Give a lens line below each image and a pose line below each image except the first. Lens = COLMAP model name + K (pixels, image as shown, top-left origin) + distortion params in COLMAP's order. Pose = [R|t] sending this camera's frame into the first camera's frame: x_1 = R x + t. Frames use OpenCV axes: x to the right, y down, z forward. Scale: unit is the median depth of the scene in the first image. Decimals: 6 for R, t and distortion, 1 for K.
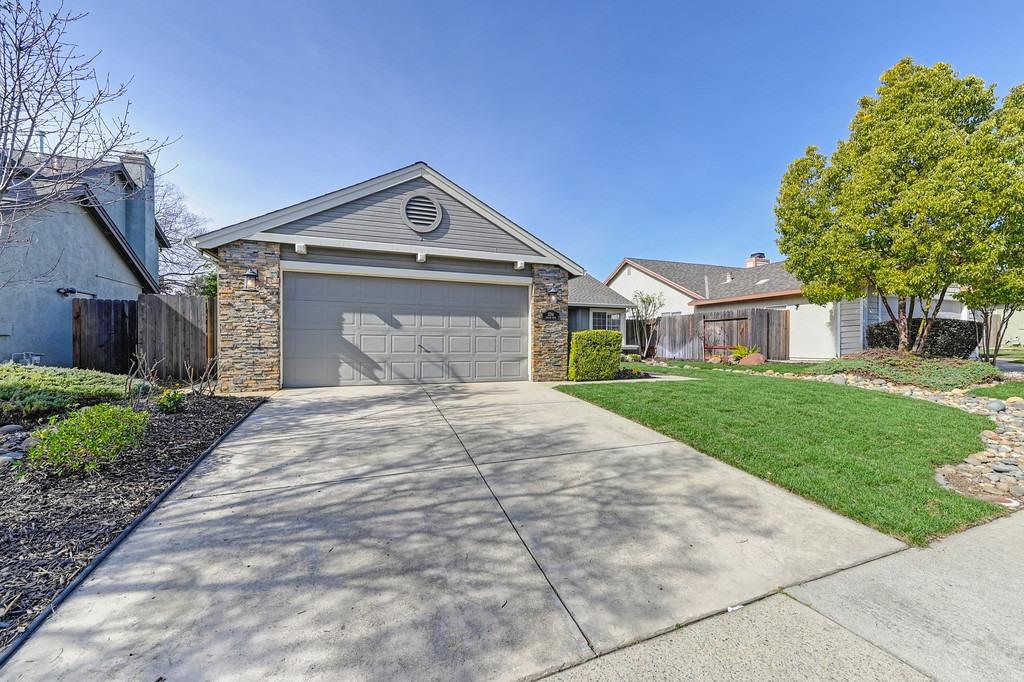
lens RADIAL K [[414.3, 0, 513.6], [0, 414.3, 342.9], [0, 0, 1]] dist [0.002241, -0.000101]
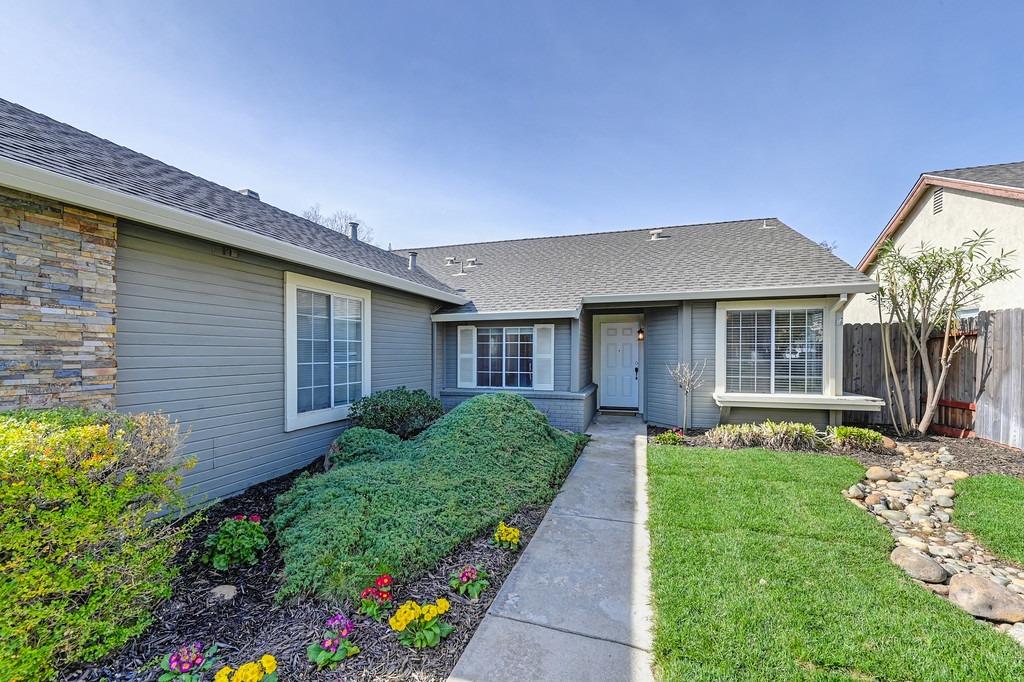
lens RADIAL K [[410.3, 0, 516.0], [0, 410.3, 357.9], [0, 0, 1]] dist [0.000882, 0.000066]
pose [[0.776624, 0.006085, -0.629935, 0.547166], [0.002897, 0.999908, 0.013230, -0.066817], [0.629957, -0.012100, 0.776535, 1.073326]]
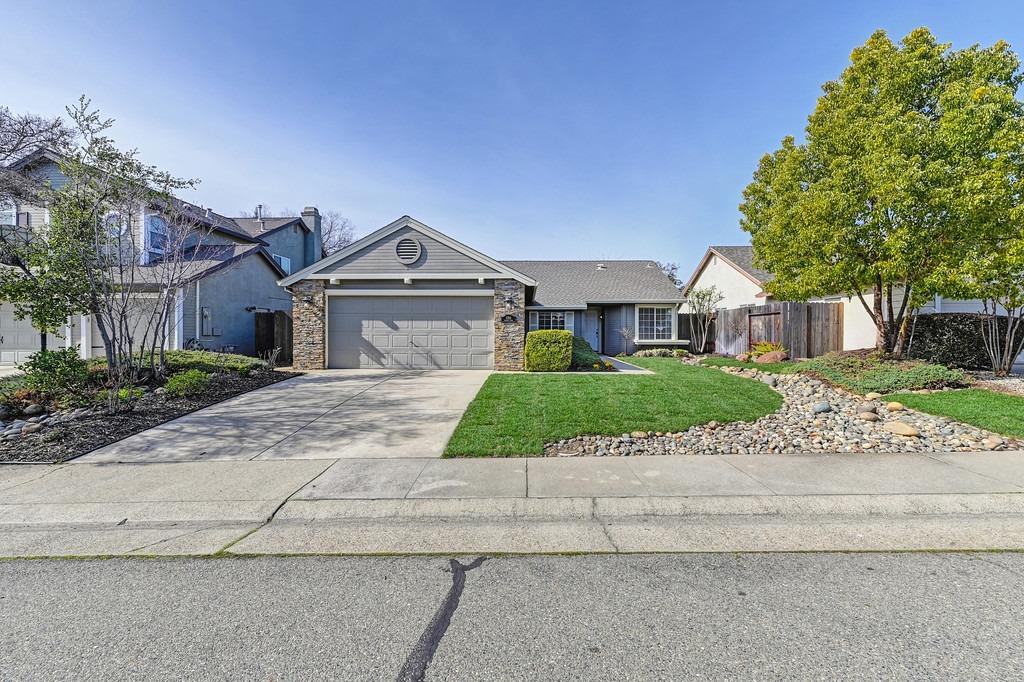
lens RADIAL K [[429.4, 0, 511.4], [0, 429.4, 331.3], [0, 0, 1]] dist [-0.000786, 0.000026]
pose [[0.918014, -0.002883, -0.396537, 0.623158], [0.001043, 0.999988, -0.004856, -0.021681], [0.396546, 0.004044, 0.918006, -0.201555]]
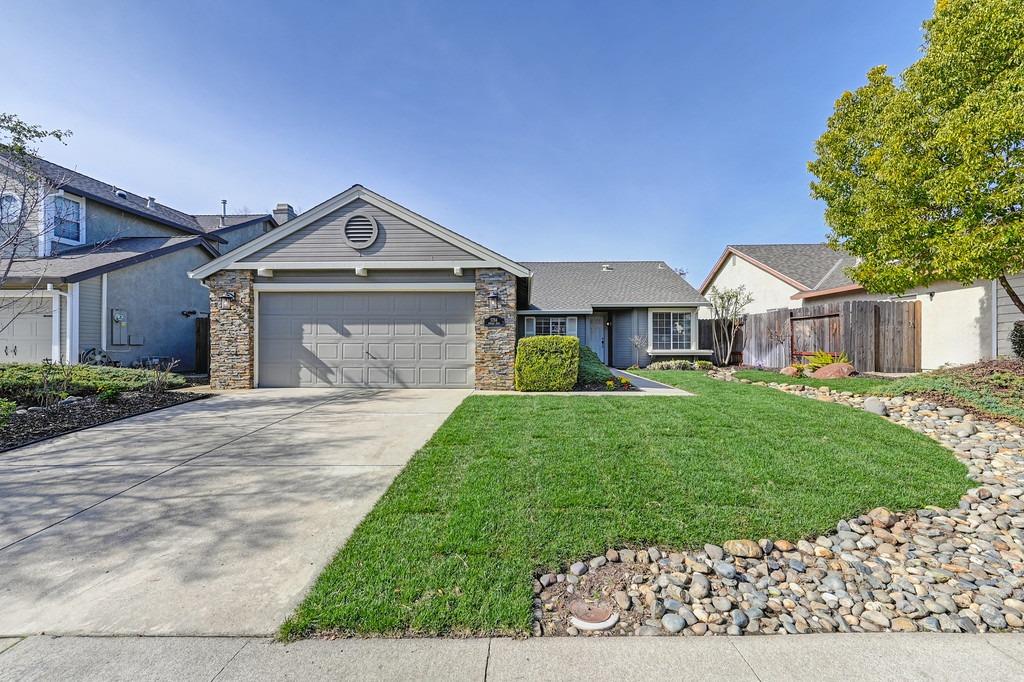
lens RADIAL K [[412.1, 0, 512.0], [0, 412.1, 341.0], [0, 0, 1]] dist [0.001049, -0.000013]
pose [[0.917885, -0.006919, -0.396787, 0.508302], [0.003073, 0.999942, -0.010329, -0.010575], [0.396835, 0.008262, 0.917853, 0.147894]]
